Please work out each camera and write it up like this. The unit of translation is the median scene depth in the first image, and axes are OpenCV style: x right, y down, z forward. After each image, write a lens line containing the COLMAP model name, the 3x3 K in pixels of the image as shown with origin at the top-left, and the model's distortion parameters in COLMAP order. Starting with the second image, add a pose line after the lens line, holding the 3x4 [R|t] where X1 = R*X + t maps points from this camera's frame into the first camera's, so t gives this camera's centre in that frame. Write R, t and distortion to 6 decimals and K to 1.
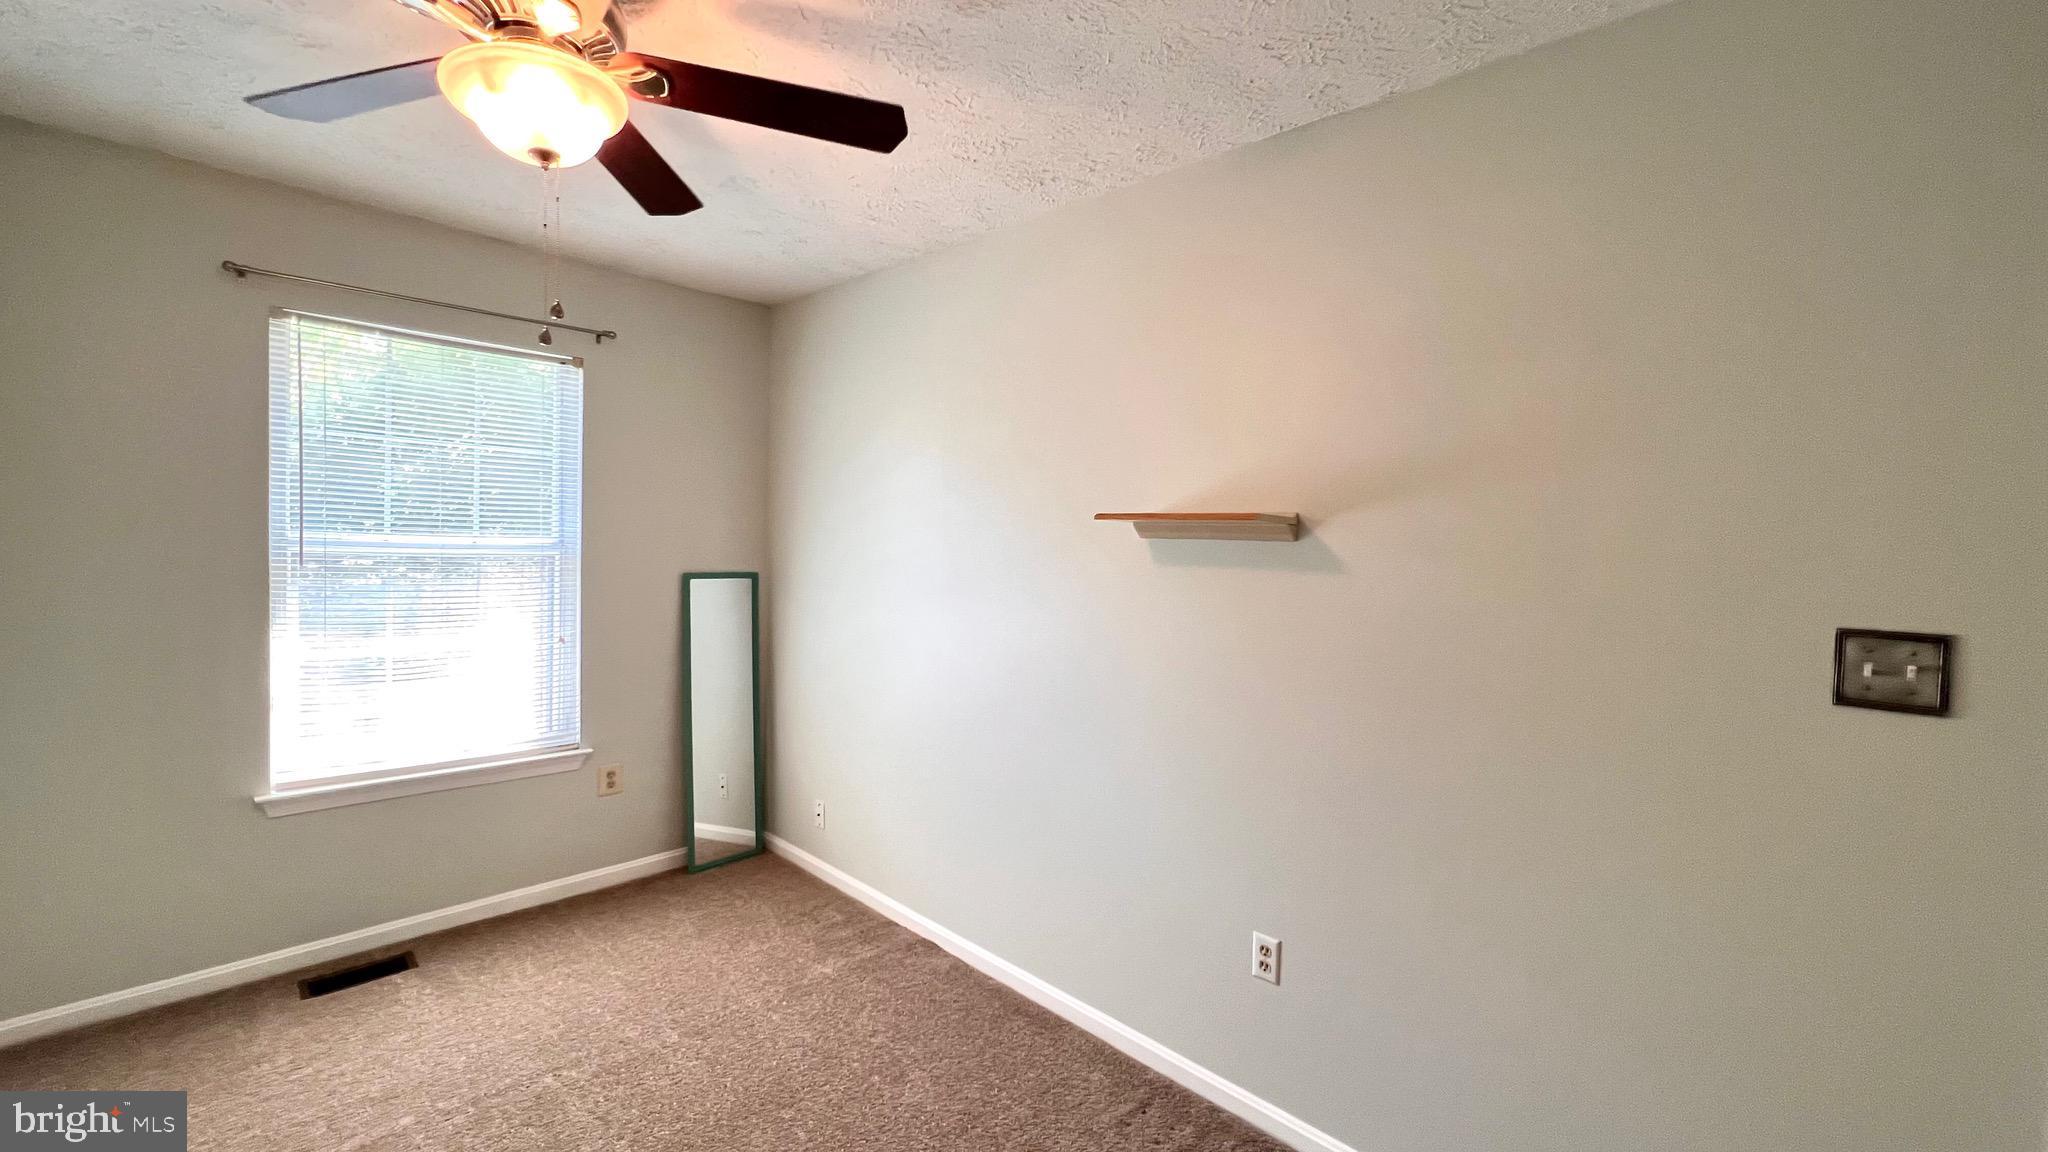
lens RADIAL K [[812.0, 0, 1024.0], [0, 812.0, 576.0], [0, 0, 1]] dist [-0.016496, -0.000246]
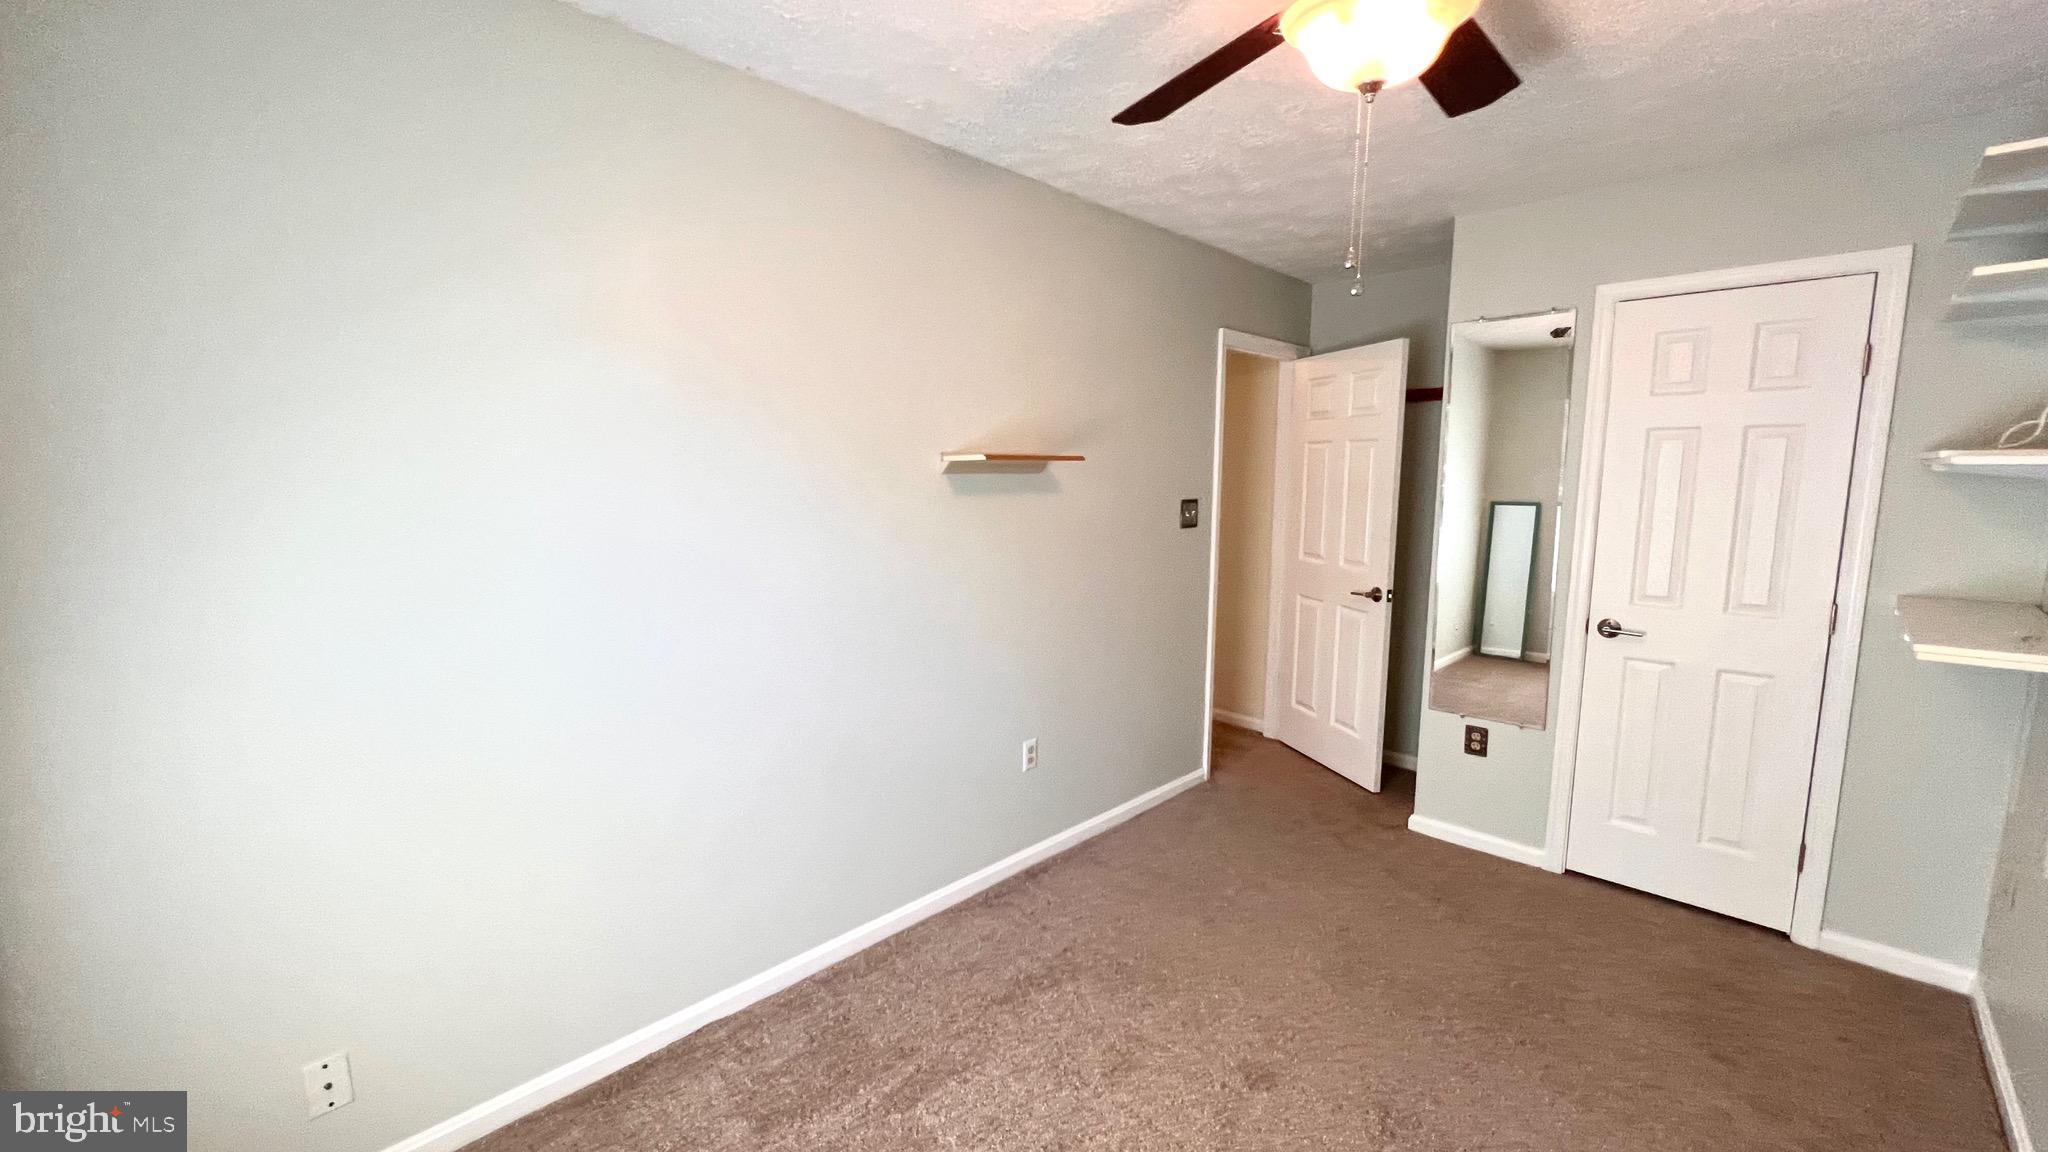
lens RADIAL K [[812.0, 0, 1024.0], [0, 812.0, 576.0], [0, 0, 1]] dist [-0.016496, -0.000246]
pose [[-0.003684, -0.164725, 0.986333, -1.128926], [0.036169, 0.985672, 0.164749, -0.099805], [-0.999339, 0.036281, 0.002326, 1.002297]]
